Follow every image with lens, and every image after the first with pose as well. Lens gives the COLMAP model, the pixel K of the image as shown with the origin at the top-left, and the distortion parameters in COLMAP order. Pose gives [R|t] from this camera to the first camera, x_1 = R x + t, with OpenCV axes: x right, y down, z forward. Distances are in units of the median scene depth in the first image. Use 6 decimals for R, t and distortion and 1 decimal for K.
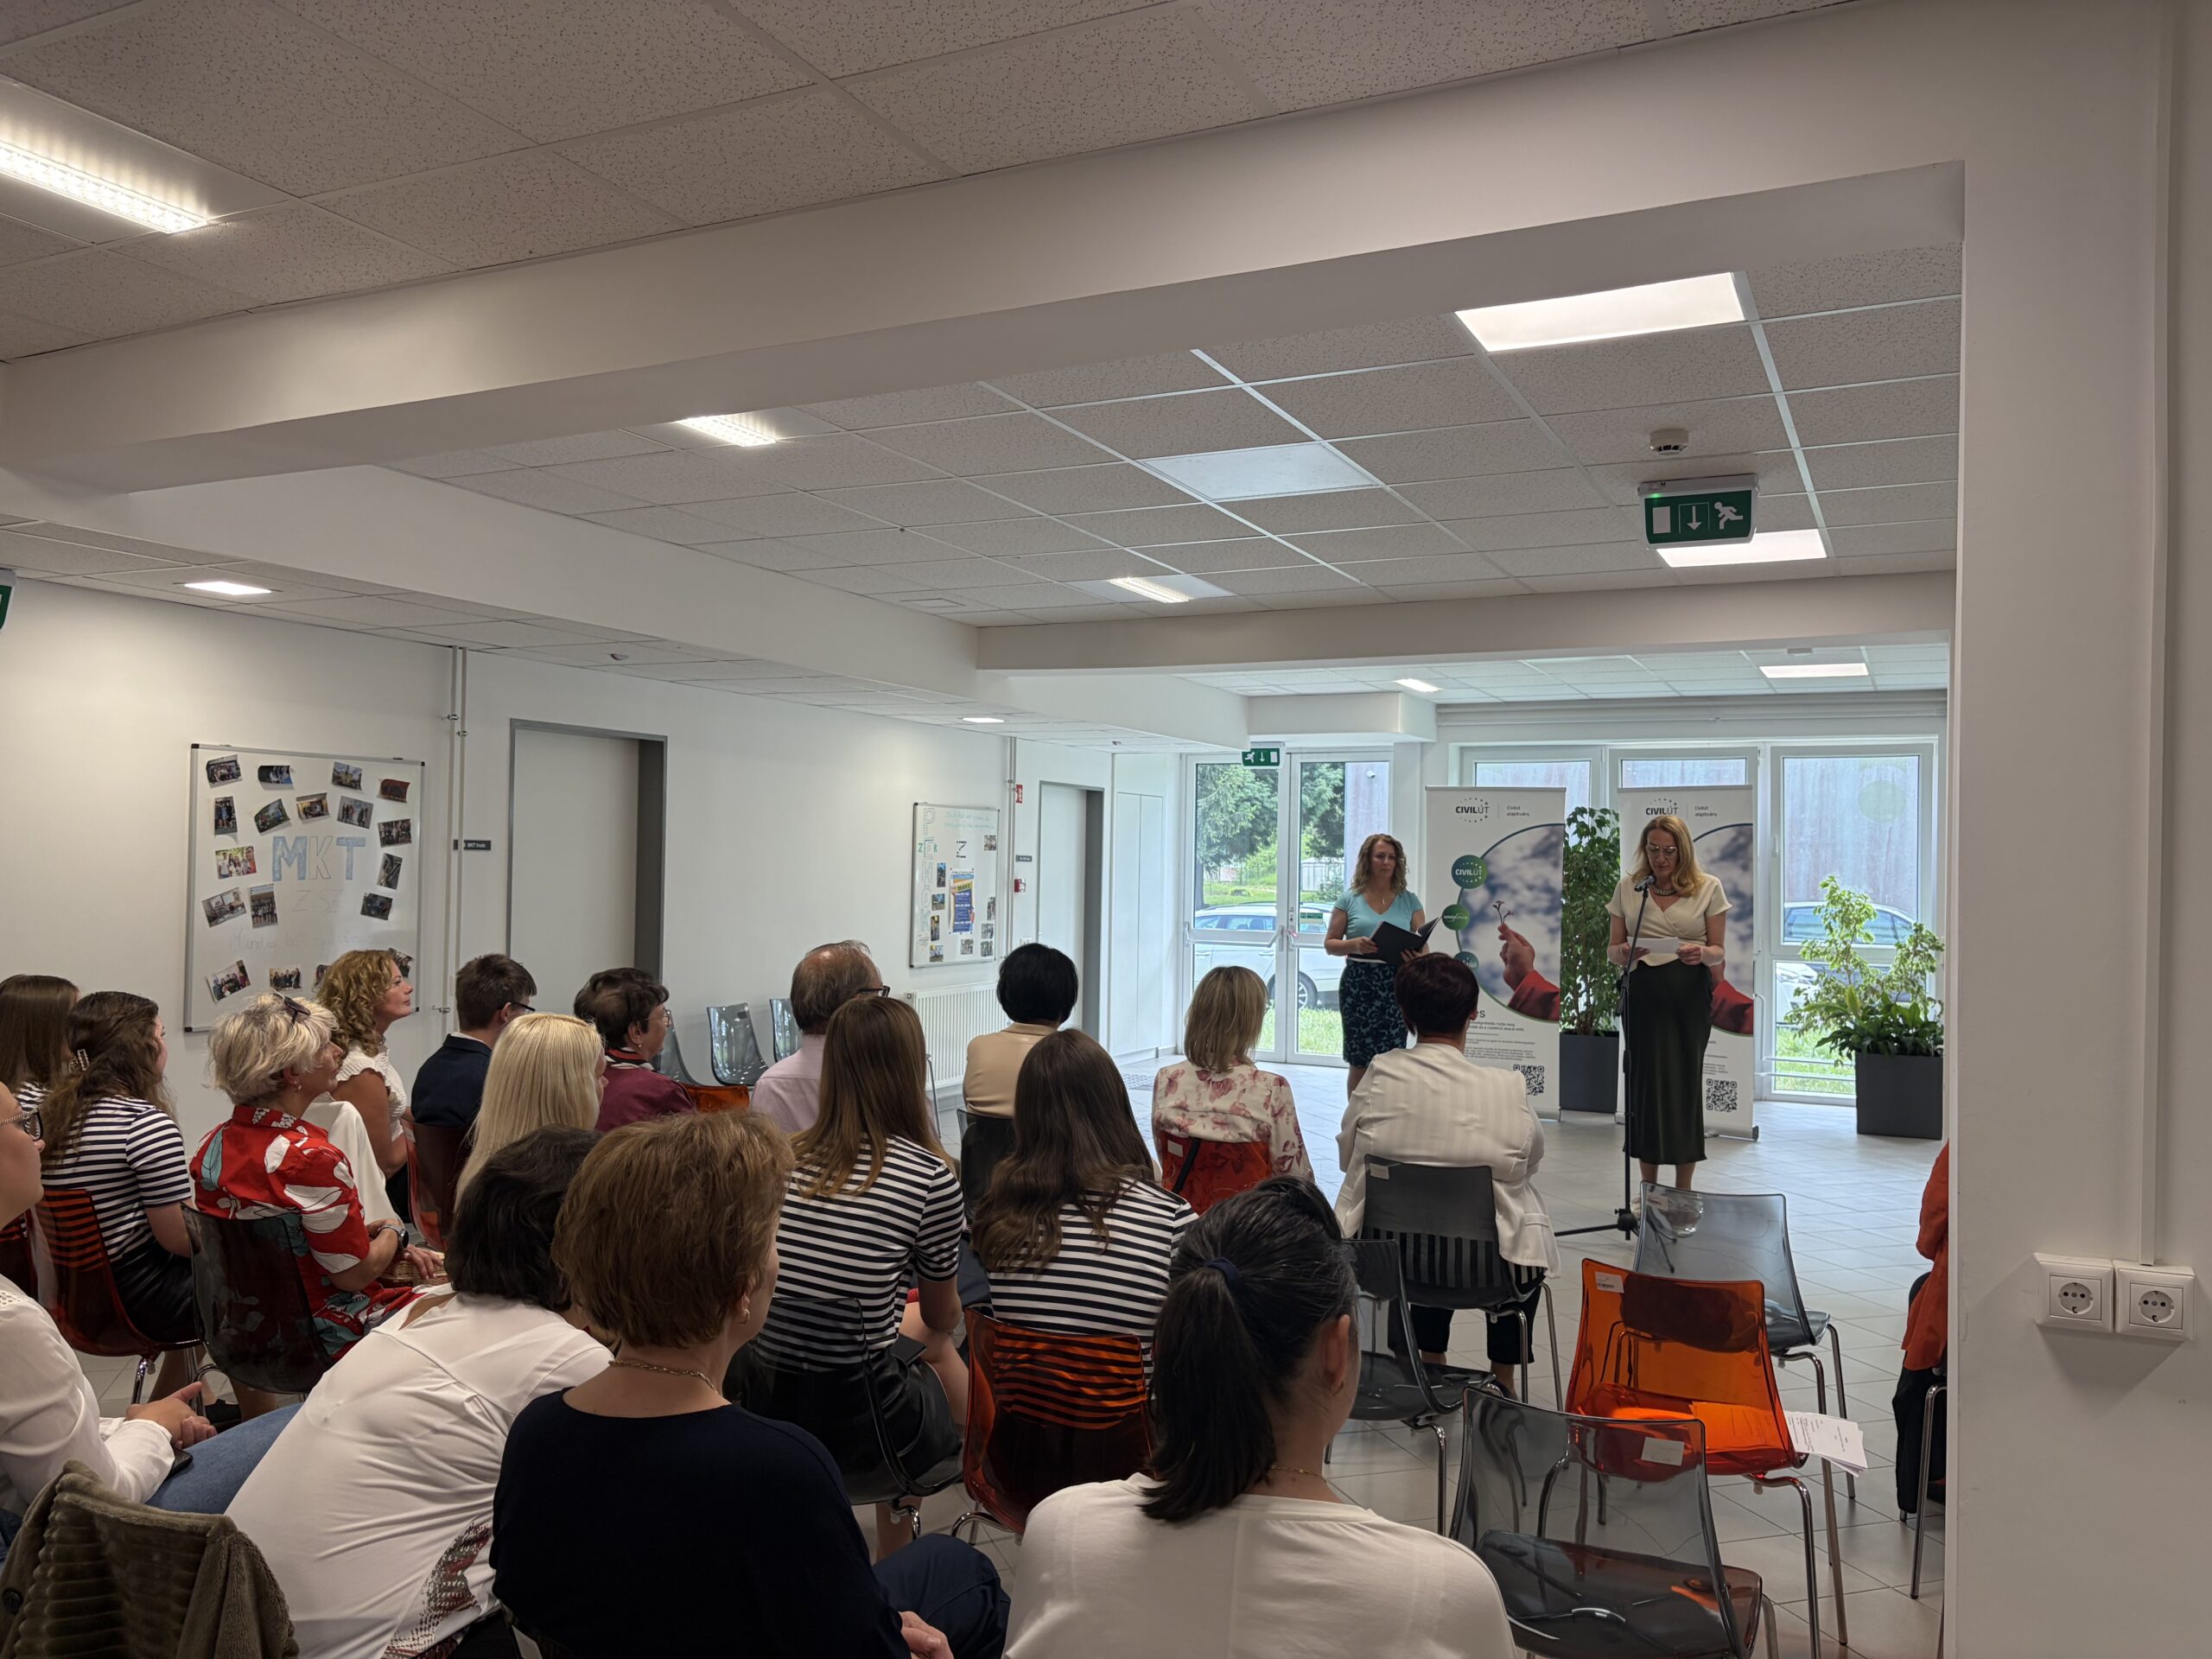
lens RADIAL K [[1660.3, 0, 1075.9], [0, 1660.3, 822.0], [0, 0, 1]] dist [0.056553, -0.057912]
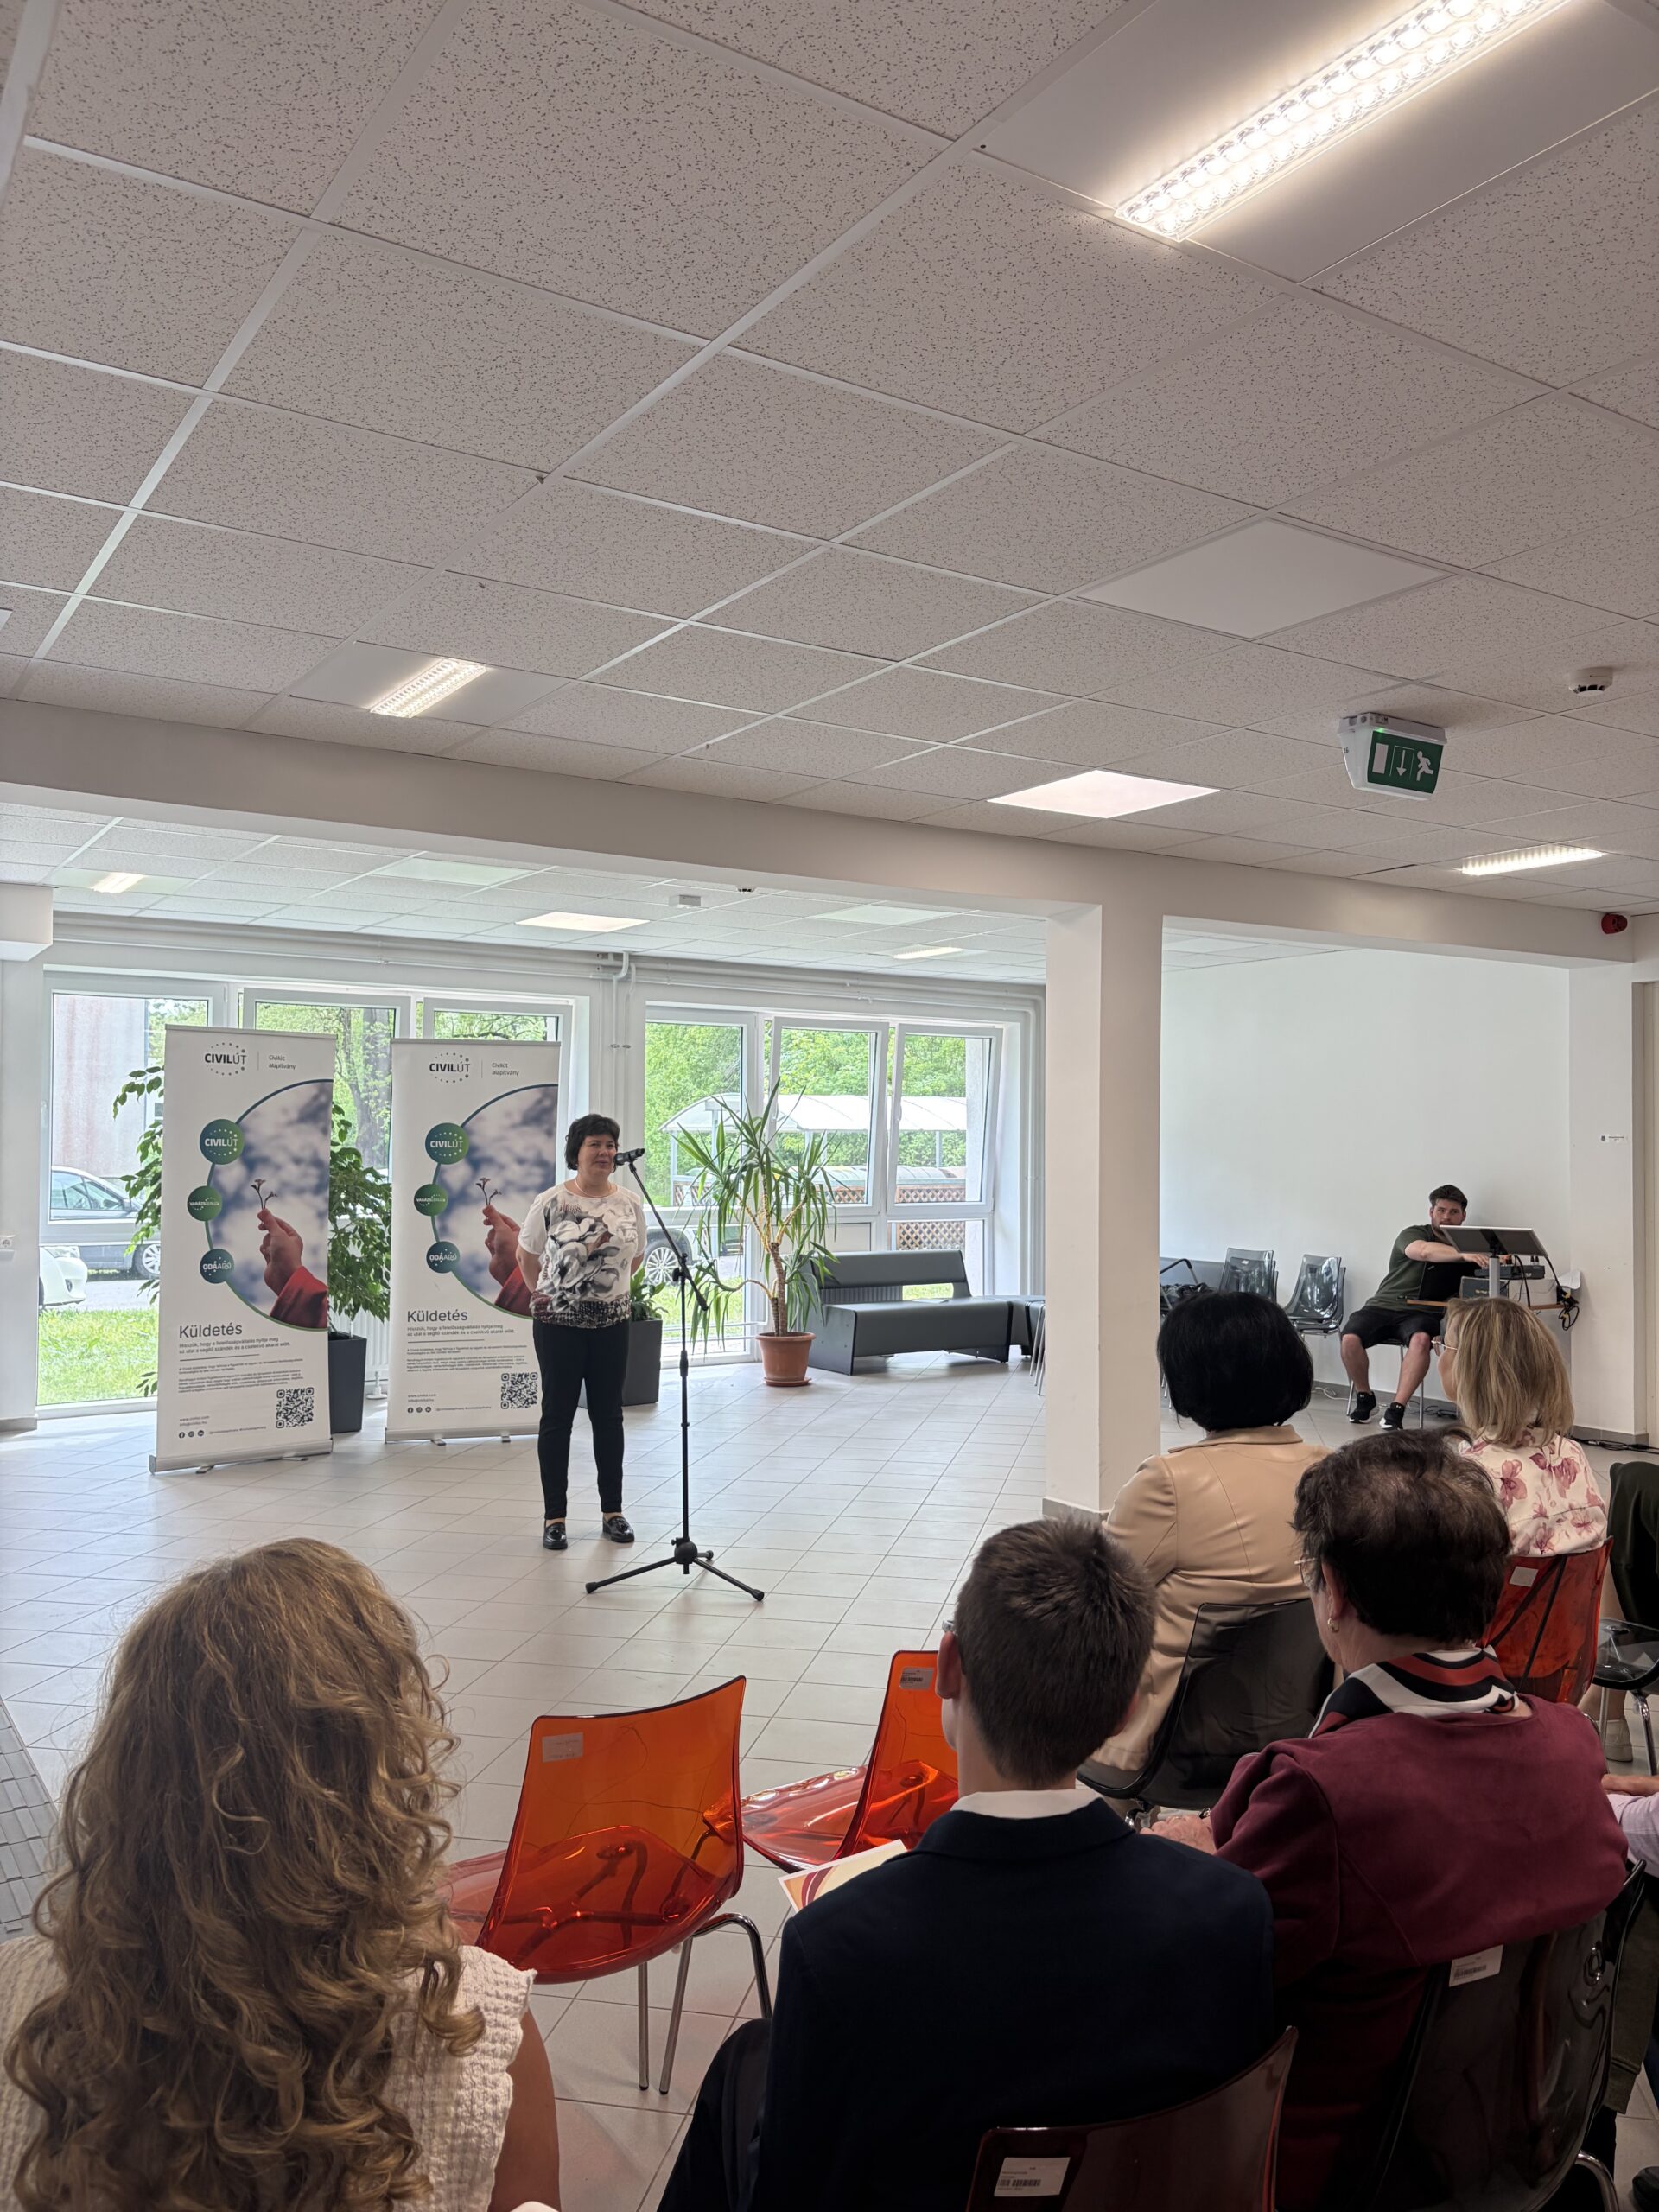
lens RADIAL K [[1660.3, 0, 823.0], [0, 1660.3, 1084.2], [0, 0, 1]] dist [0.056553, -0.057912]
pose [[0.491982, 0.014623, 0.870483, -0.287552], [-0.019014, 0.999801, -0.006048, 0.003498], [-0.870398, -0.013576, 0.492162, 0.401302]]
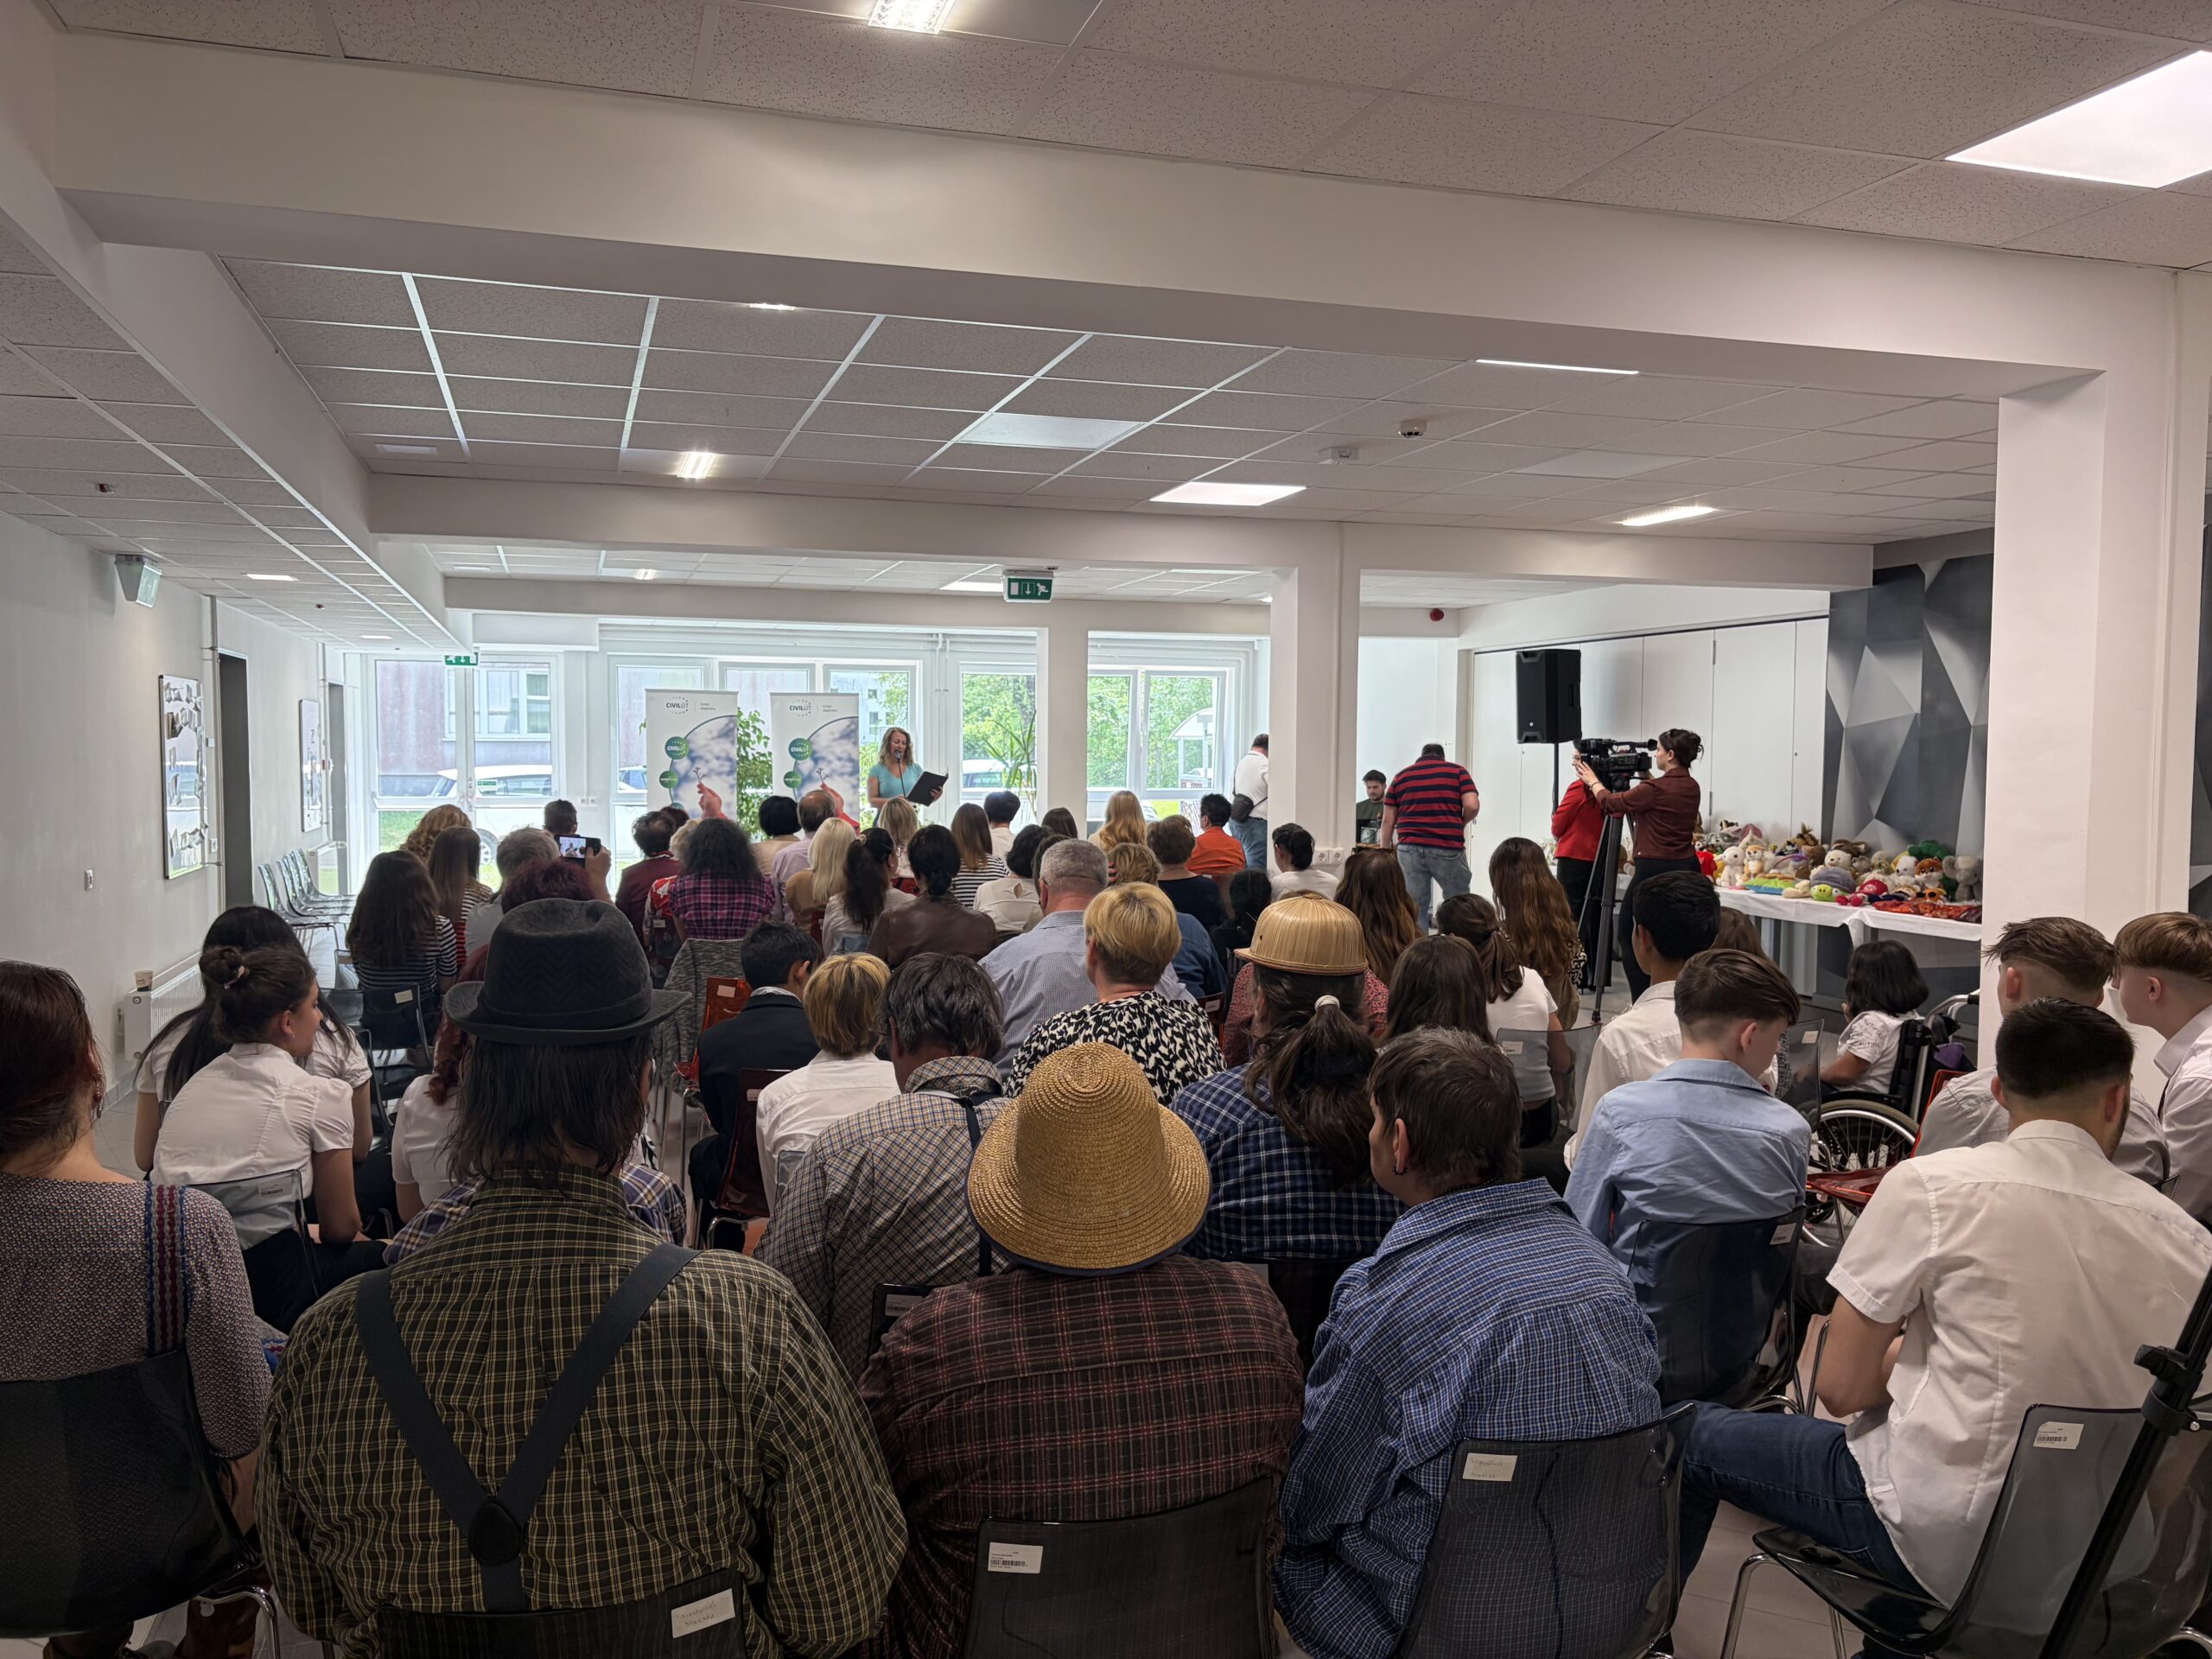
lens RADIAL K [[1660.3, 0, 1110.7], [0, 1660.3, 833.7], [0, 0, 1]] dist [0.056553, -0.057912]
pose [[0.701803, -0.054255, 0.710302, -0.547882], [-0.009040, 0.996337, 0.085035, -0.023481], [-0.712314, -0.066098, 0.698742, -0.304200]]
